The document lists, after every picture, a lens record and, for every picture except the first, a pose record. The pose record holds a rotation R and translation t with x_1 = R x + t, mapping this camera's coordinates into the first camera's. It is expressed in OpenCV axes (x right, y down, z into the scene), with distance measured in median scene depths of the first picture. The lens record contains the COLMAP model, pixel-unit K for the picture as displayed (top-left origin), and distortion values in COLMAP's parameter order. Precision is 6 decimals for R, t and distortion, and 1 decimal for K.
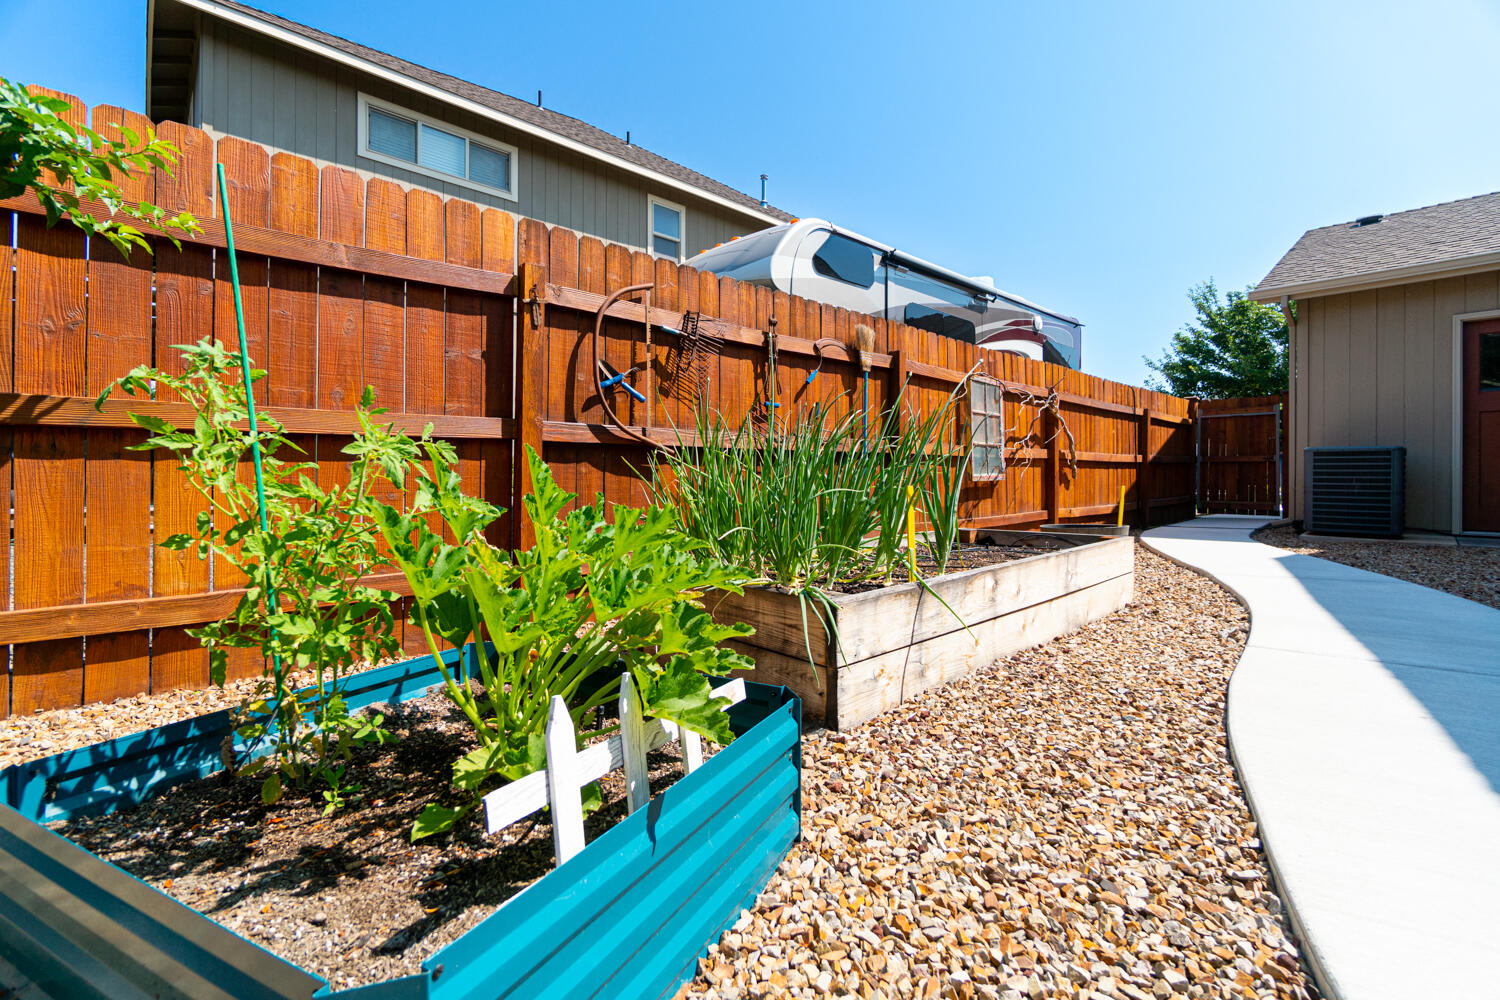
lens RADIAL K [[642.6, 0, 746.8], [0, 642.6, 484.0], [0, 0, 1]] dist [-0.004551, 0.001574]
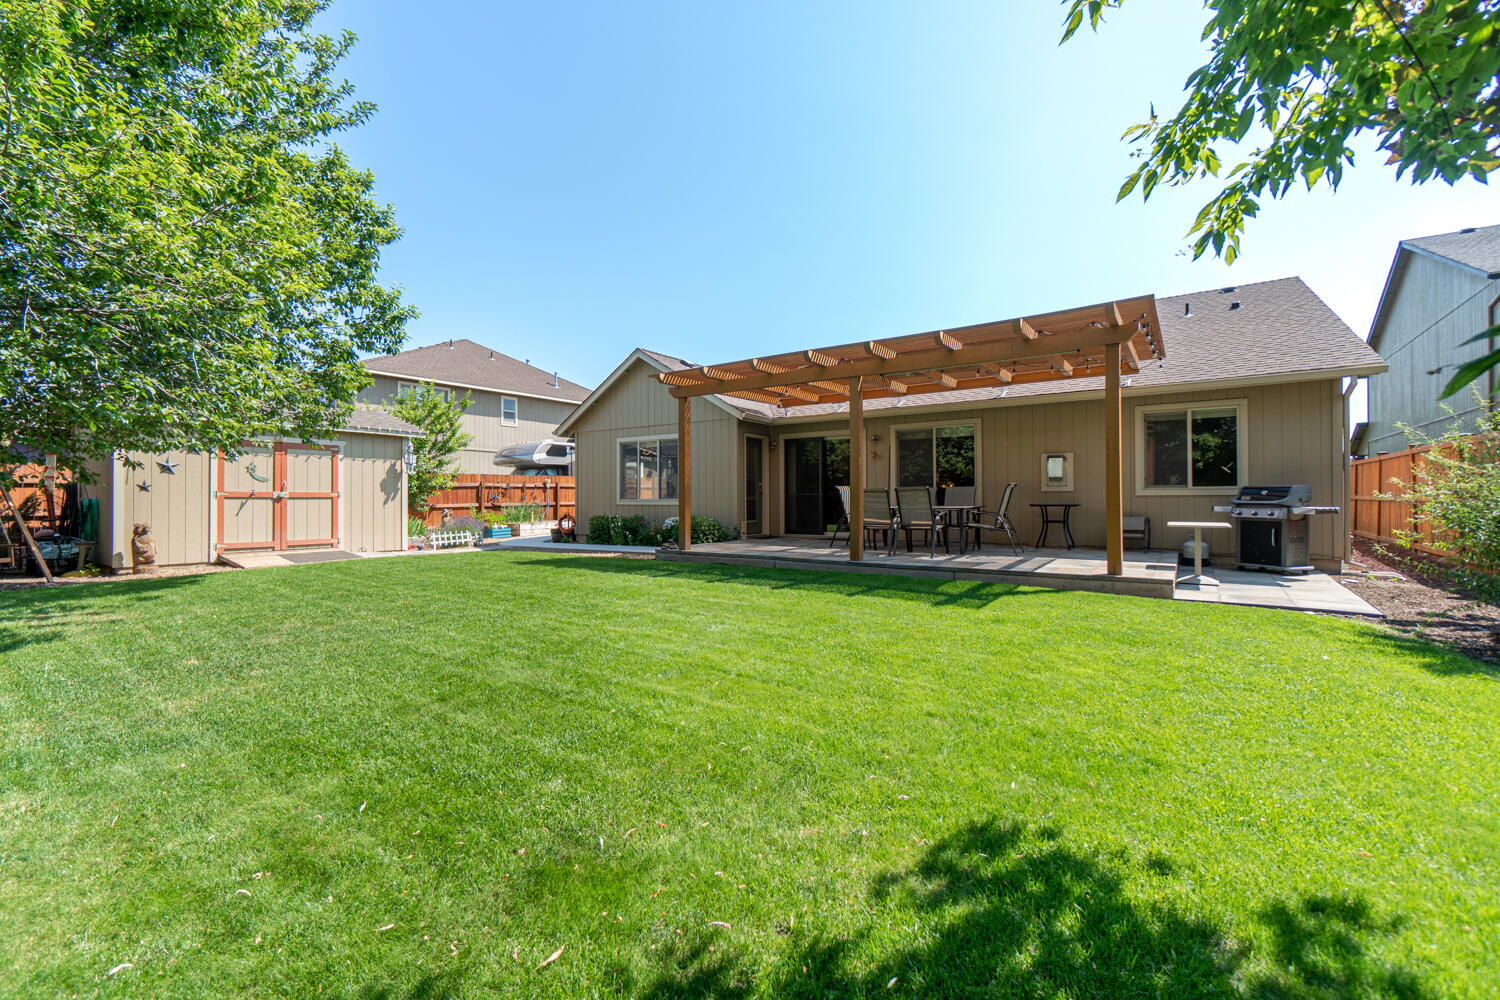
lens RADIAL K [[642.6, 0, 748.0], [0, 642.6, 499.2], [0, 0, 1]] dist [-0.004551, 0.001574]
pose [[0.978077, -0.005742, 0.208162, 0.544034], [0.007994, 0.999918, -0.009977, -0.026241], [-0.208088, 0.011423, 0.978043, -3.386405]]
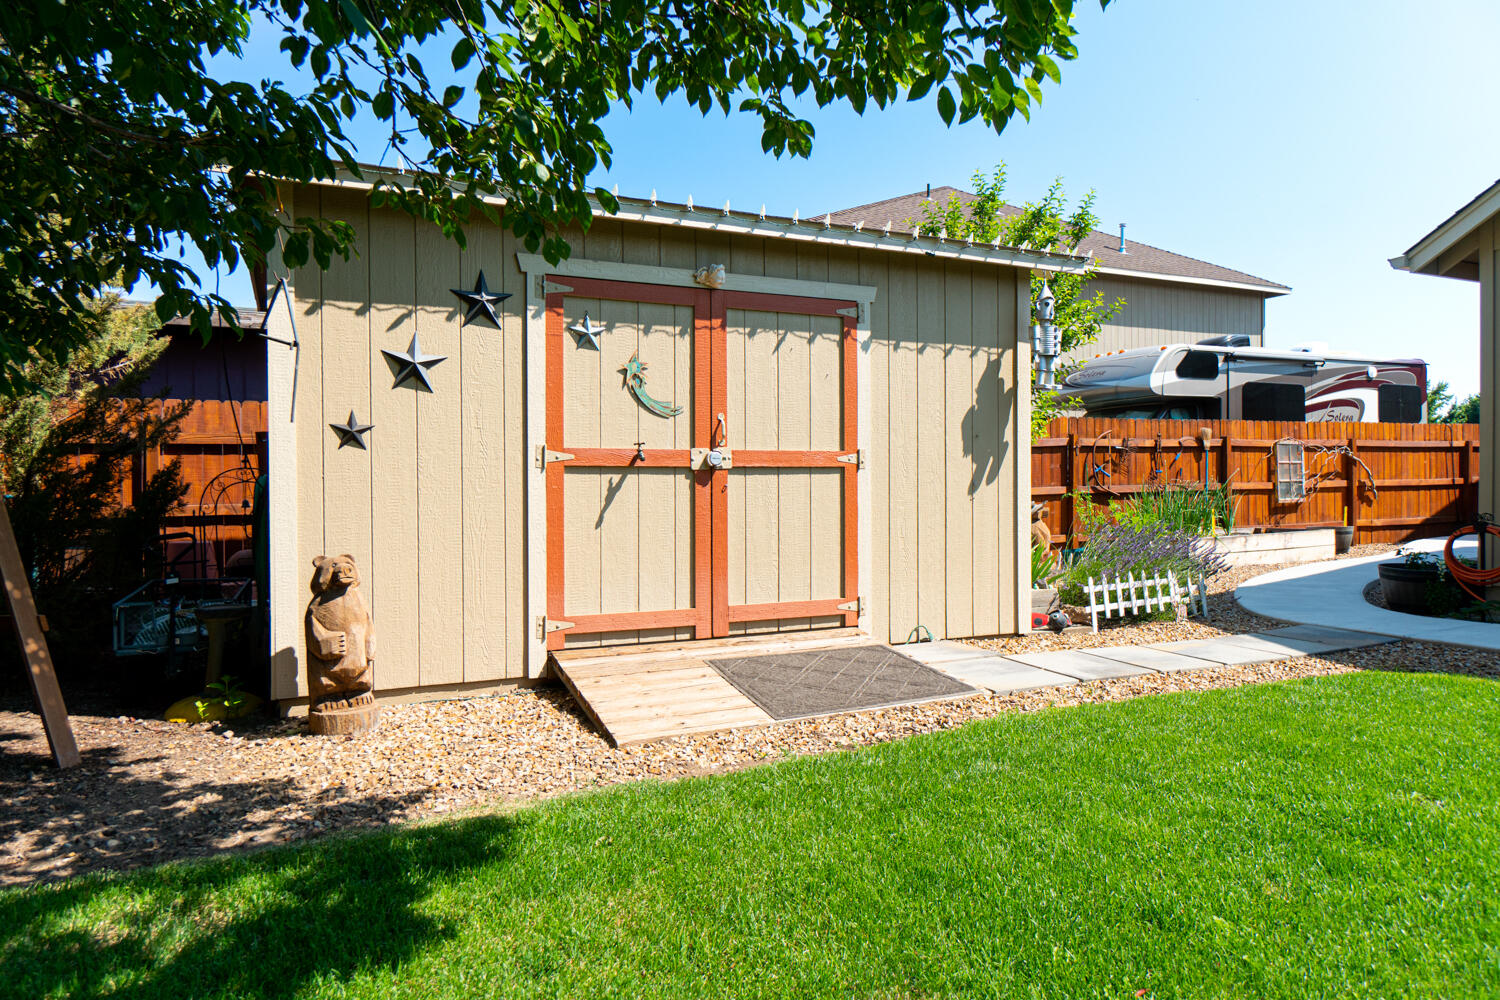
lens RADIAL K [[921.9, 0, 754.9], [0, 921.9, 498.4], [0, 0, 1]] dist [0.010785, 0.002037]
pose [[0.951118, -0.007237, -0.308744, -0.221743], [0.008684, 0.999957, 0.003310, -0.036940], [0.308707, -0.005830, 0.951139, -1.813473]]
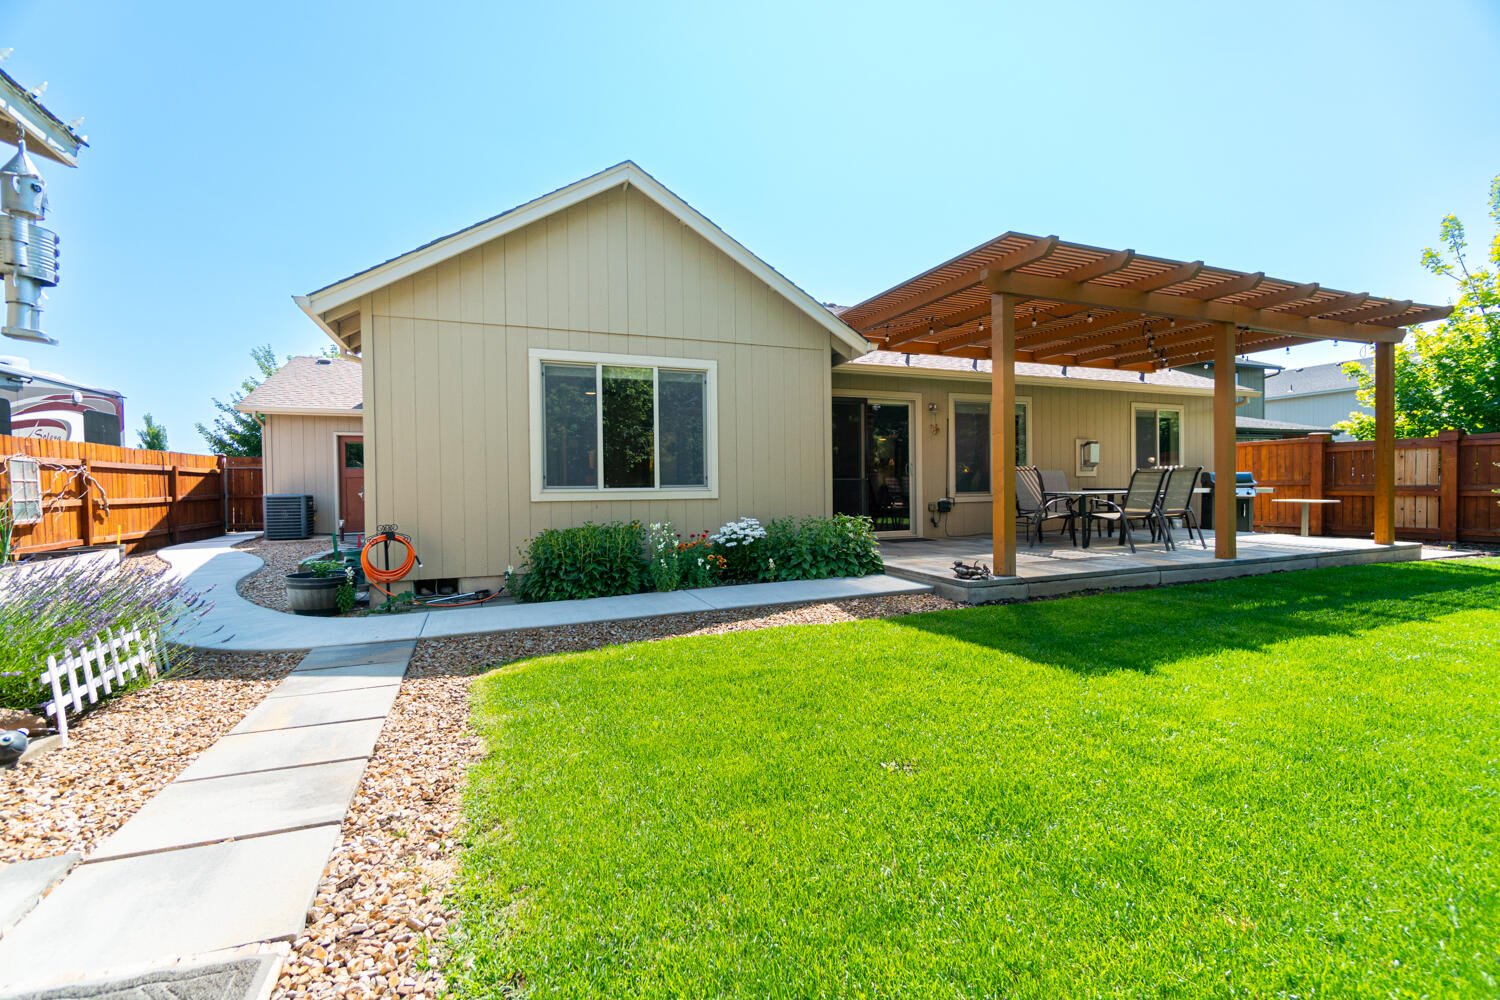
lens RADIAL K [[642.6, 0, 747.8], [0, 642.6, 496.9], [0, 0, 1]] dist [-0.004551, 0.001574]
pose [[0.361041, -0.020360, 0.932328, -0.463994], [0.023585, 0.999641, 0.012697, -0.050610], [-0.932252, 0.017405, 0.361391, -1.253530]]
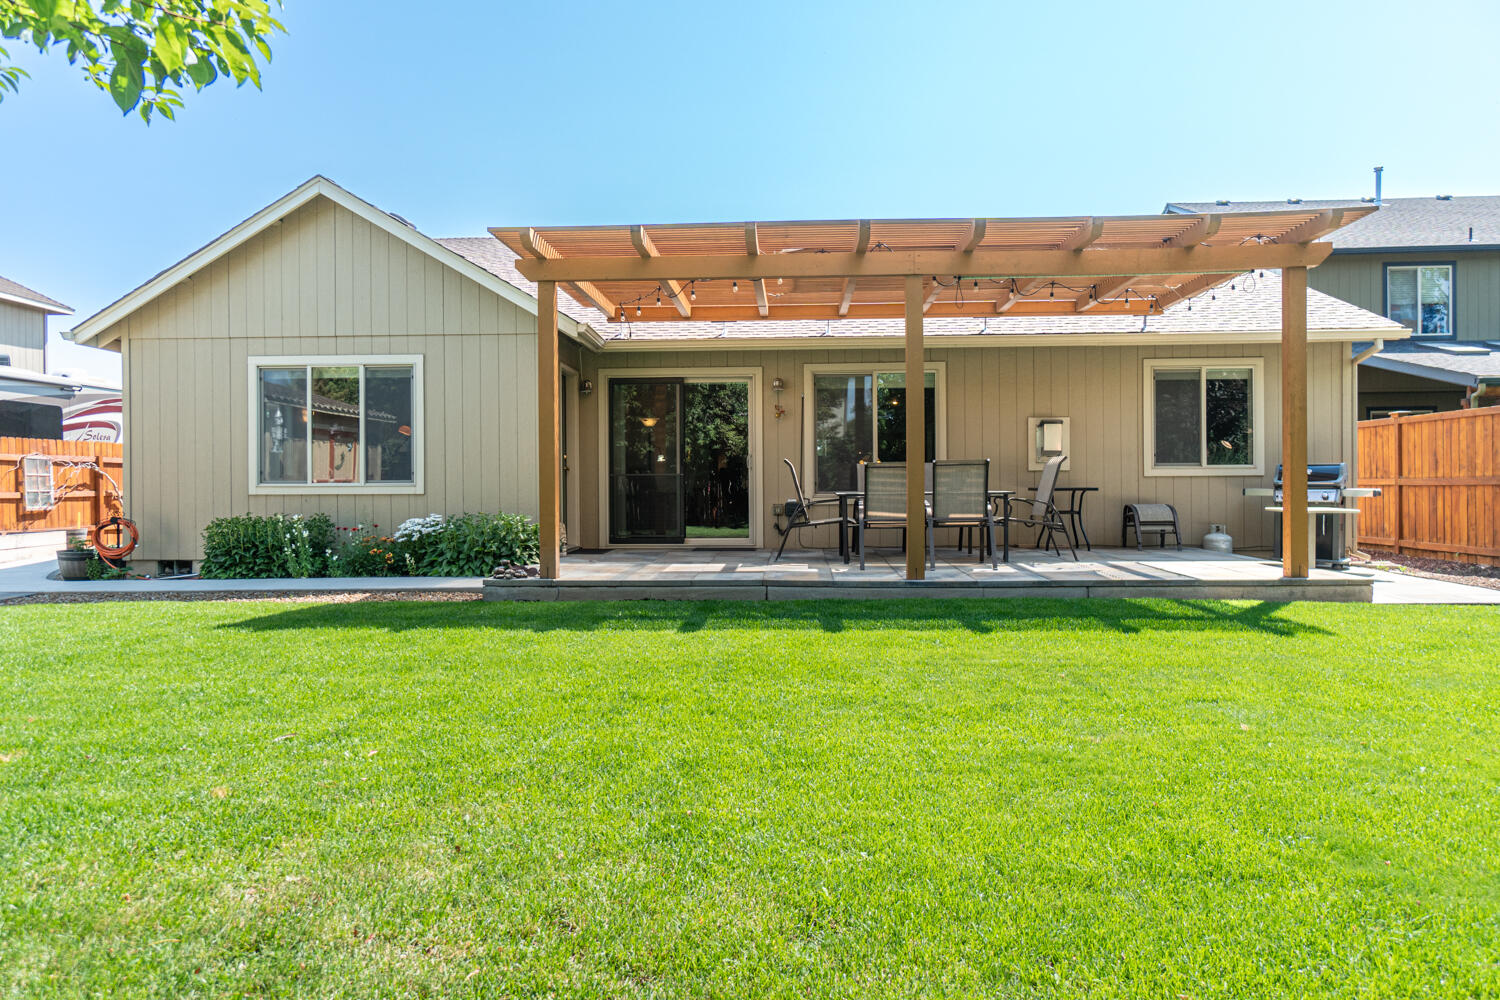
lens RADIAL K [[1007.1, 0, 773.9], [0, 1007.1, 500.1], [0, 0, 1]] dist [-0.007703, 0.003634]
pose [[0.719907, -0.014274, 0.693924, -0.131116], [0.015072, 0.999874, 0.004931, -0.017549], [-0.693907, 0.006909, 0.720032, -2.791453]]
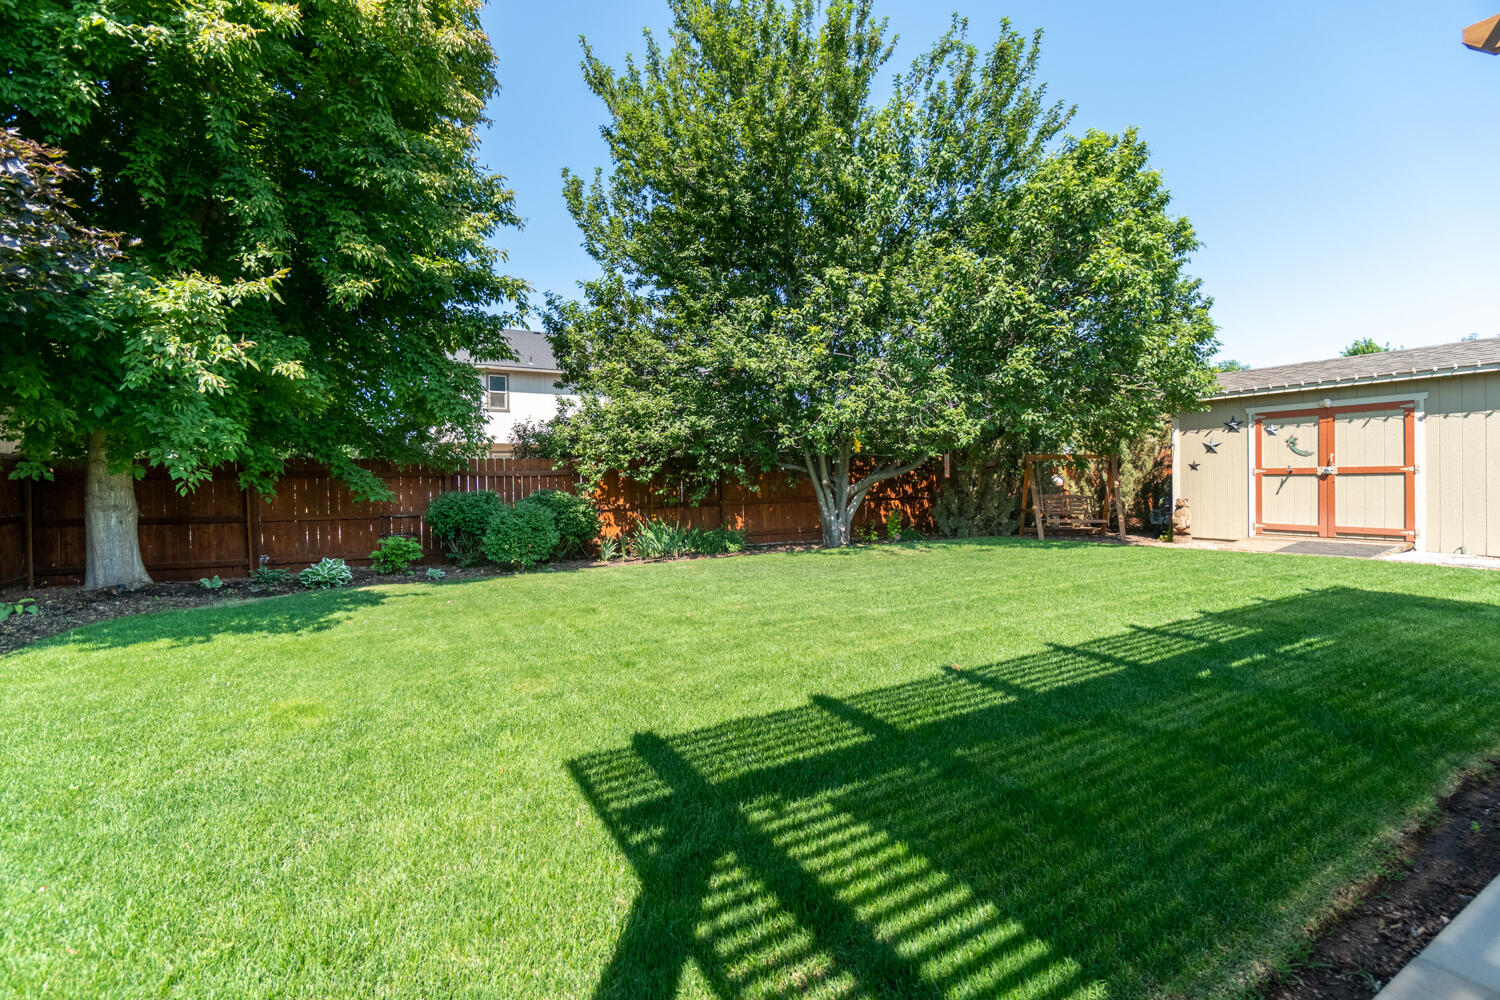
lens RADIAL K [[642.6, 0, 746.6], [0, 642.6, 489.5], [0, 0, 1]] dist [-0.004551, 0.001574]
pose [[-0.228994, 0.012143, -0.973352, 1.591383], [0.002166, 0.999926, 0.011965, -0.047709], [0.973425, 0.000632, -0.229004, -2.090280]]
